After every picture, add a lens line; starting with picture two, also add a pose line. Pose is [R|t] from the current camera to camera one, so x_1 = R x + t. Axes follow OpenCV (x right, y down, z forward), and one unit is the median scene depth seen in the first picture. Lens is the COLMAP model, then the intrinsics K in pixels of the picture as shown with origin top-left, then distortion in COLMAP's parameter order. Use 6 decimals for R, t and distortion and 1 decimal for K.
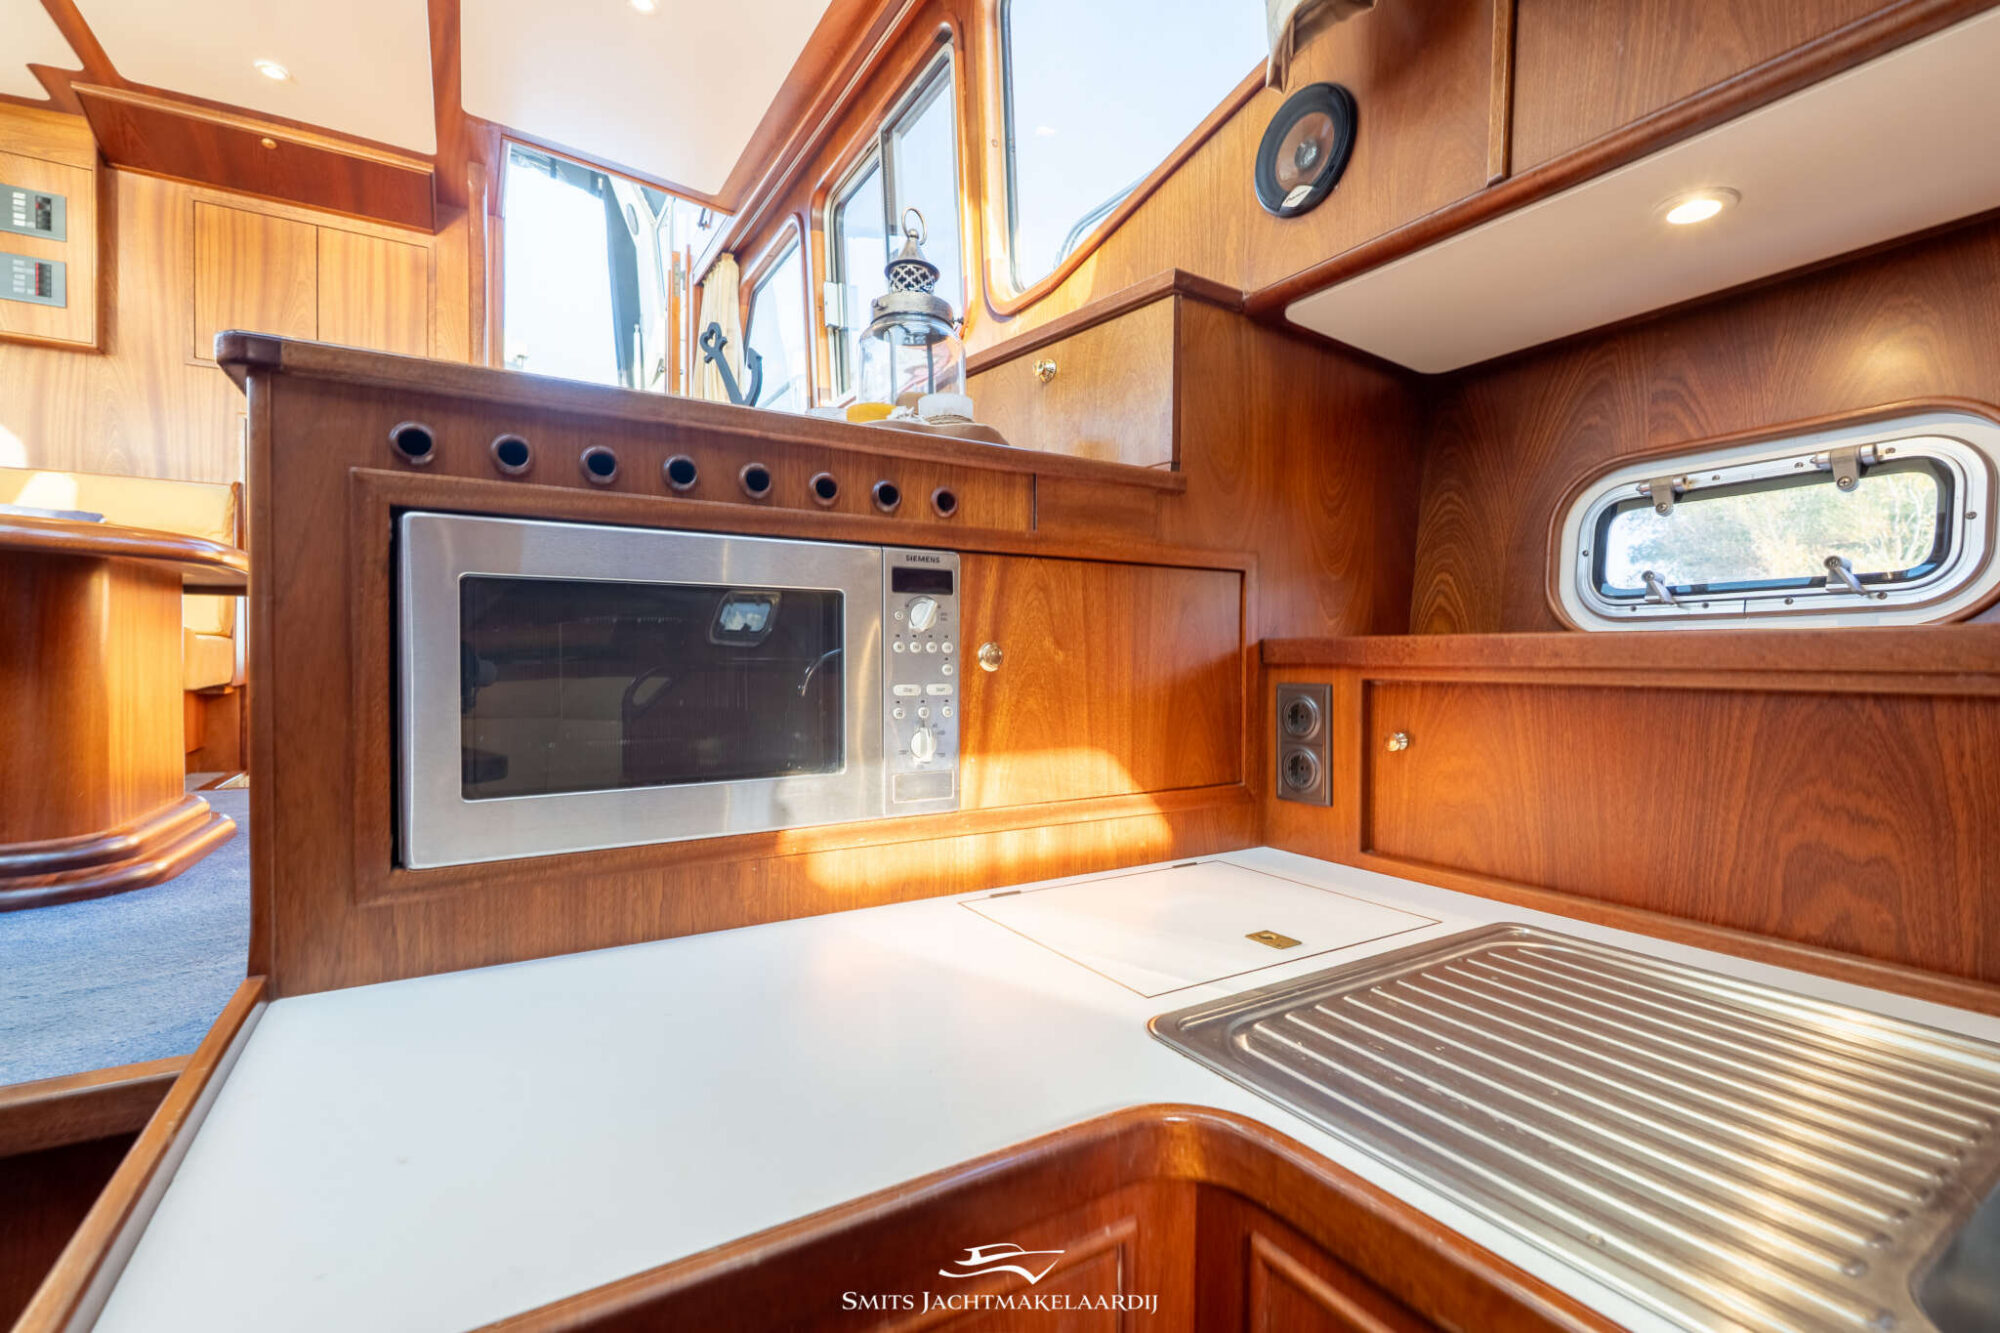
lens RADIAL K [[876.7, 0, 1003.7], [0, 876.7, 667.5], [0, 0, 1]] dist [-0.003384, -0.000916]
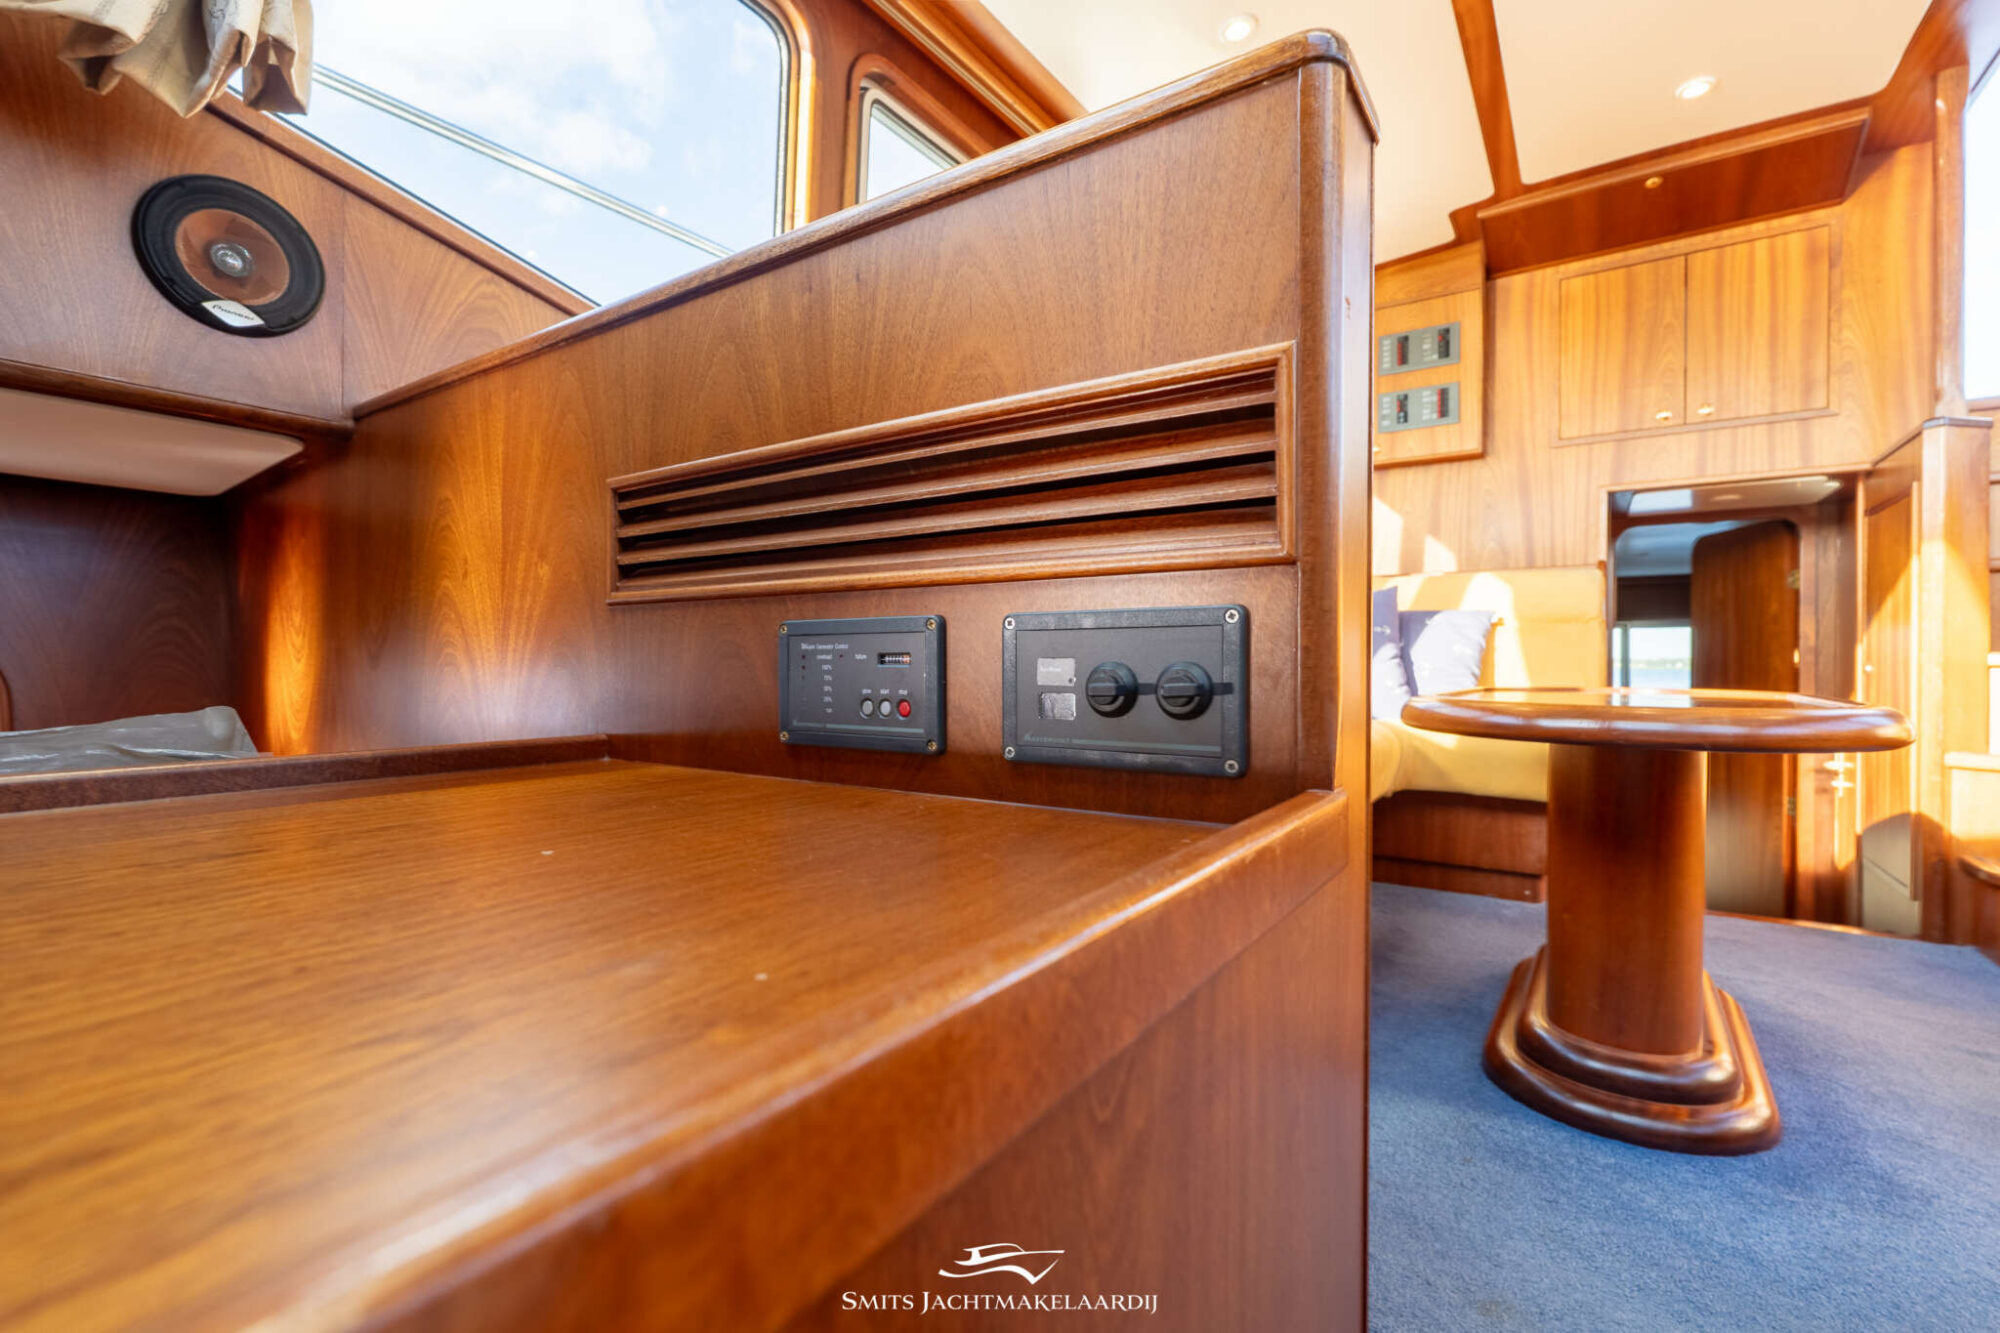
lens RADIAL K [[868.5, 0, 1000.0], [0, 868.5, 666.5], [0, 0, 1]] dist [-0.001234, -0.000269]
pose [[0.409384, 0.002780, -0.912358, -0.678692], [-0.013349, 0.999907, -0.002943, -0.204356], [0.912264, 0.013384, 0.409383, 0.060949]]
